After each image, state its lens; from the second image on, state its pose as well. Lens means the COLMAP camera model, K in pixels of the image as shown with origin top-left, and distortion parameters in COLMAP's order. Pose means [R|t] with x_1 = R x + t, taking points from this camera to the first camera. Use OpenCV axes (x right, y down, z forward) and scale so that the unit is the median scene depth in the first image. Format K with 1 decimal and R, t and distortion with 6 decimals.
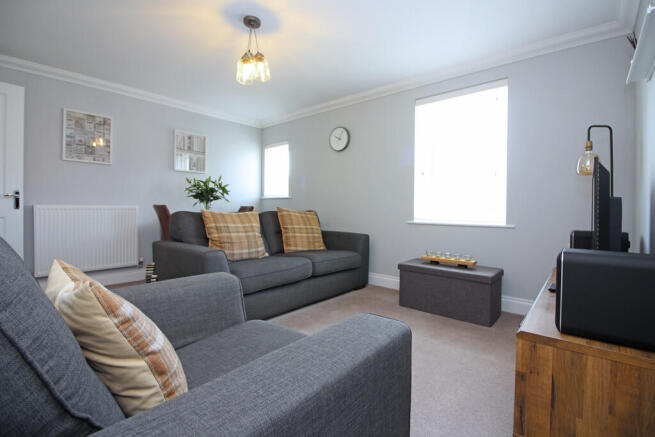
lens RADIAL K [[305.3, 0, 323.3], [0, 305.3, 213.8], [0, 0, 1]] dist [0.015085, -0.000704]
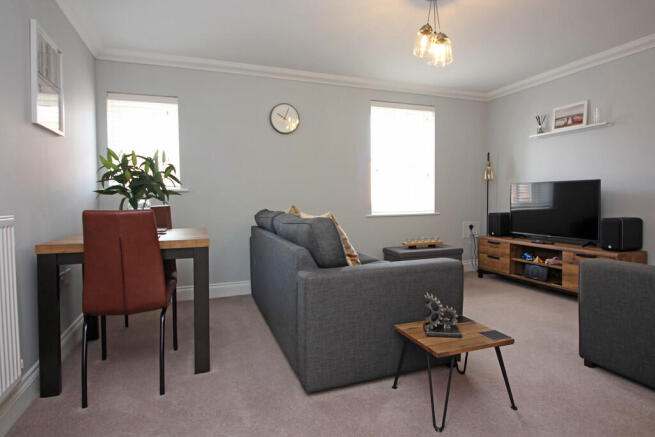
lens RADIAL K [[355.7, 0, 317.9], [0, 355.7, 214.7], [0, 0, 1]] dist [0.020230, 0.000851]
pose [[0.485287, -0.065039, 0.871933, -0.820582], [0.026182, 0.997863, 0.059860, -0.049951], [-0.873963, -0.006221, 0.485953, 0.510404]]
